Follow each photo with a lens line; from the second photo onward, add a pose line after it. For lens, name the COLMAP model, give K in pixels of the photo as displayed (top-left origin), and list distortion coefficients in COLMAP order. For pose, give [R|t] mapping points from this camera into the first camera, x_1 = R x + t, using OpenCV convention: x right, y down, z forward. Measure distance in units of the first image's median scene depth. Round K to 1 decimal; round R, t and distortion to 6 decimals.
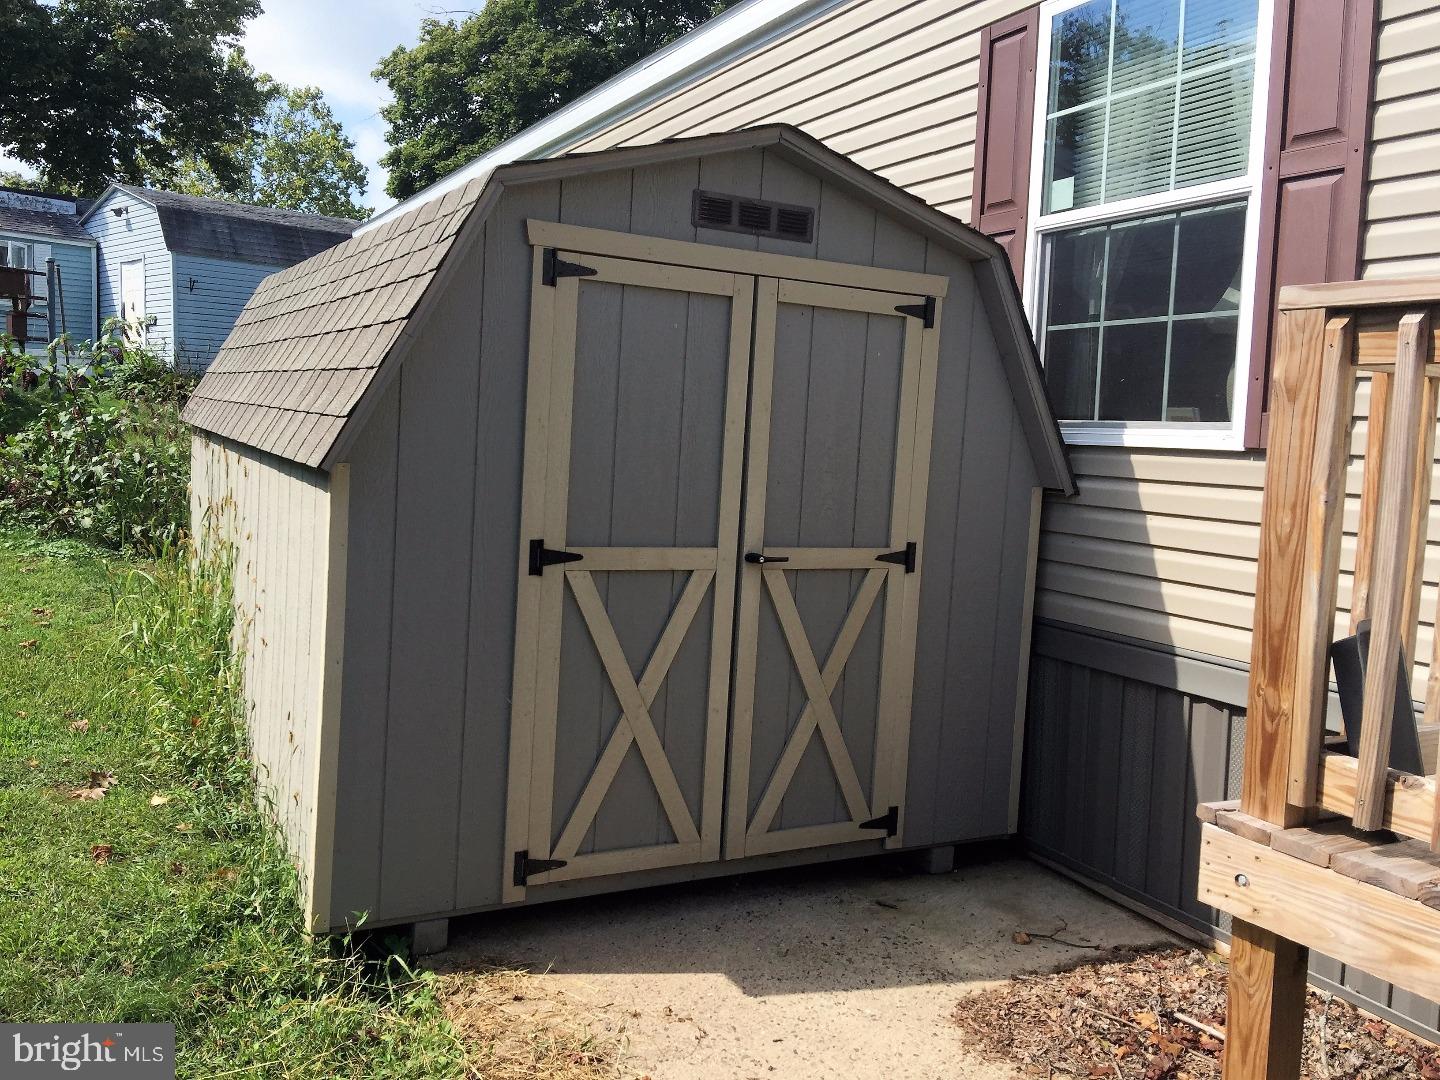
lens RADIAL K [[1222.2, 0, 731.1], [0, 1222.2, 536.2], [0, 0, 1]] dist [0.048337, -0.073044]
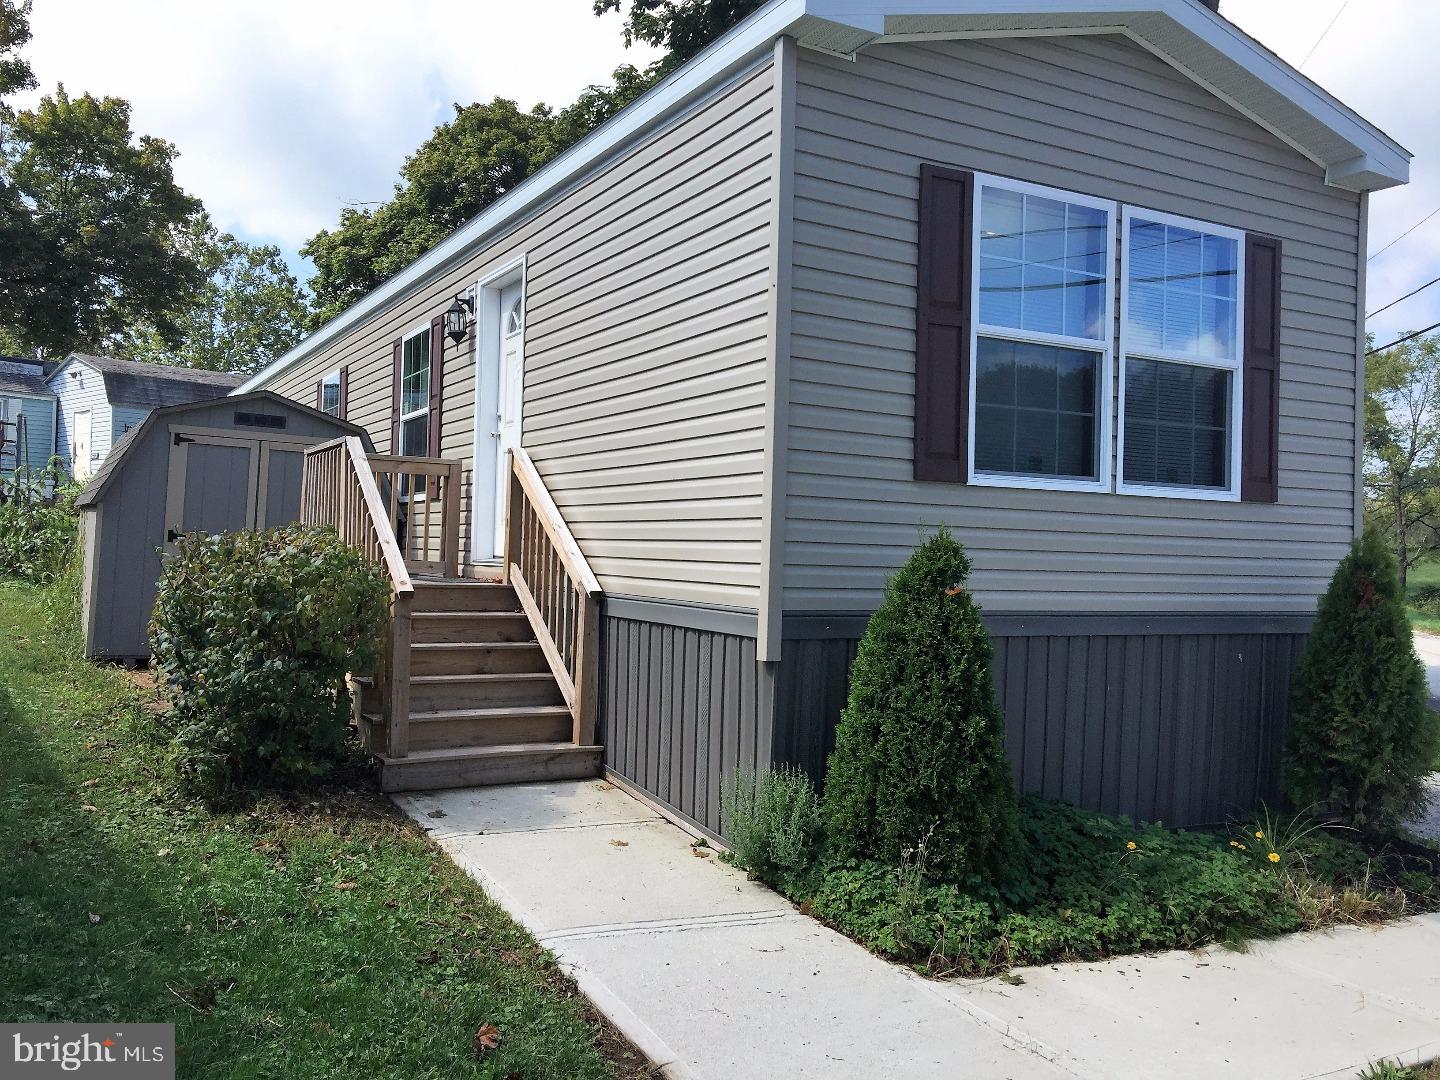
lens RADIAL K [[1222.2, 0, 711.0], [0, 1222.2, 536.4], [0, 0, 1]] dist [0.048337, -0.073044]
pose [[0.999930, -0.006045, 0.010126, 0.129563], [0.007069, 0.994524, -0.104268, 0.039366], [-0.009440, 0.104333, 0.994498, -0.228966]]
